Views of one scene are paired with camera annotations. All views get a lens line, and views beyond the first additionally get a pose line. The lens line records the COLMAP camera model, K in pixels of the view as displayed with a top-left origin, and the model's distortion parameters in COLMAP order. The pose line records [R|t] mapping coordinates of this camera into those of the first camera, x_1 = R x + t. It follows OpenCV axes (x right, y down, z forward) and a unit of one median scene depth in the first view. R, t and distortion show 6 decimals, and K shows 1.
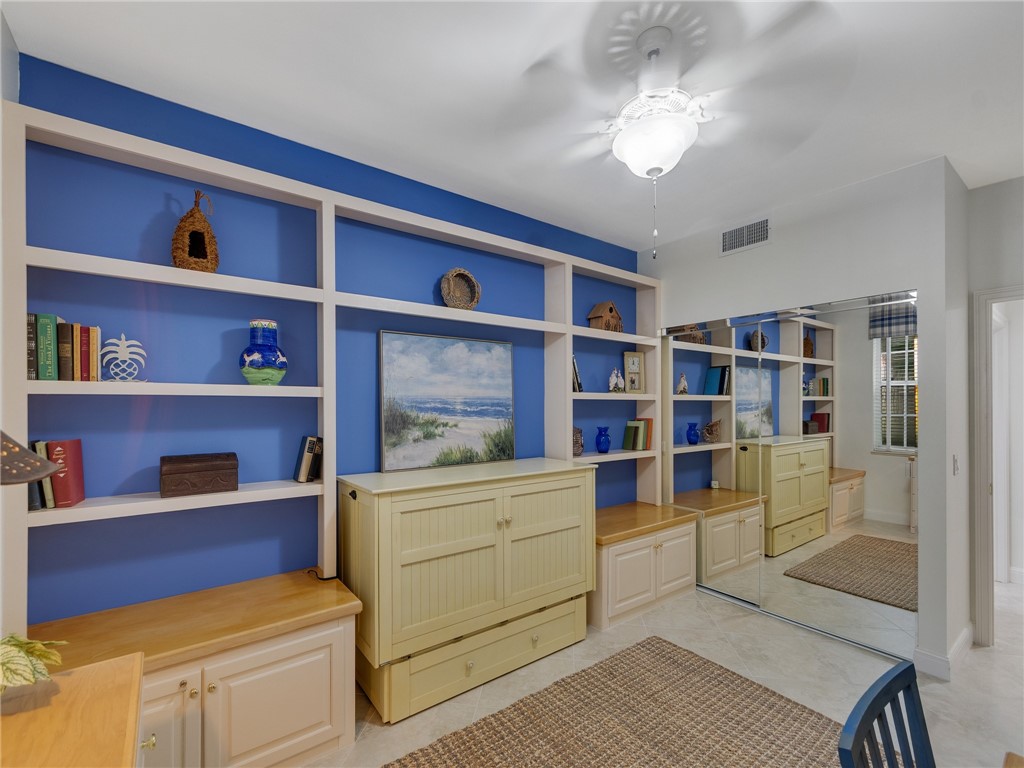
lens RADIAL K [[449.8, 0, 474.8], [0, 449.8, 405.6], [0, 0, 1]] dist [-0.002588, 0.000930]
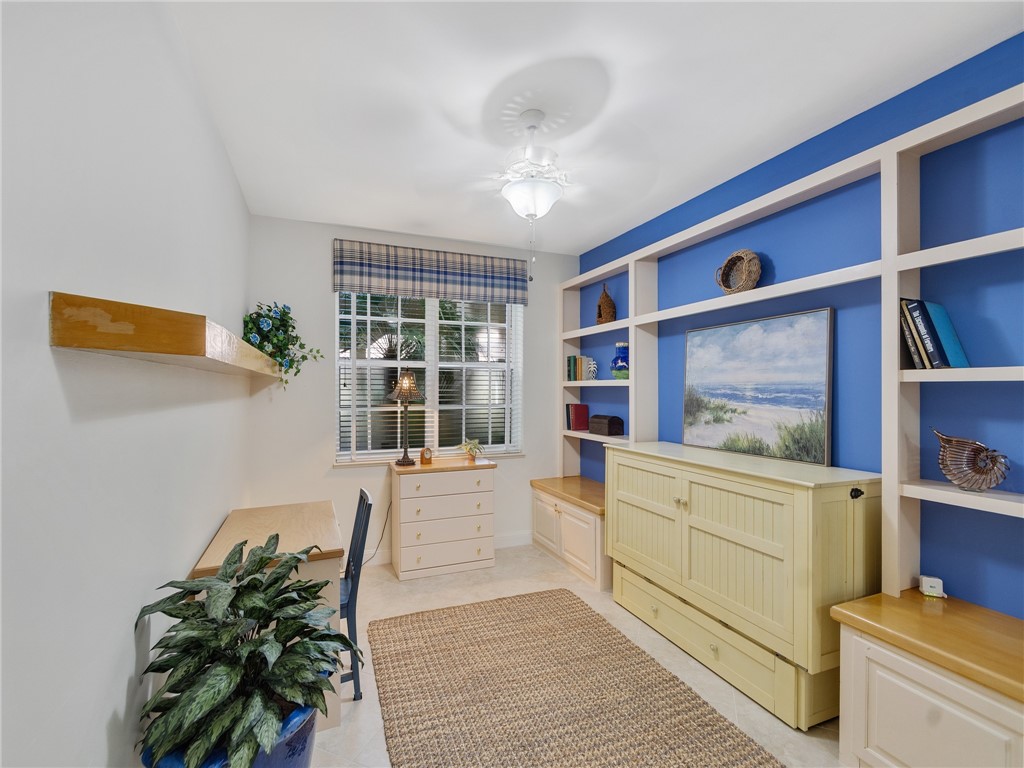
lens RADIAL K [[449.8, 0, 508.8], [0, 449.8, 388.3], [0, 0, 1]] dist [-0.002588, 0.000930]
pose [[-0.210716, -0.002032, -0.977545, 1.001817], [-0.001770, 0.999997, -0.001697, -0.005369], [0.977546, 0.001373, -0.210719, 0.704292]]
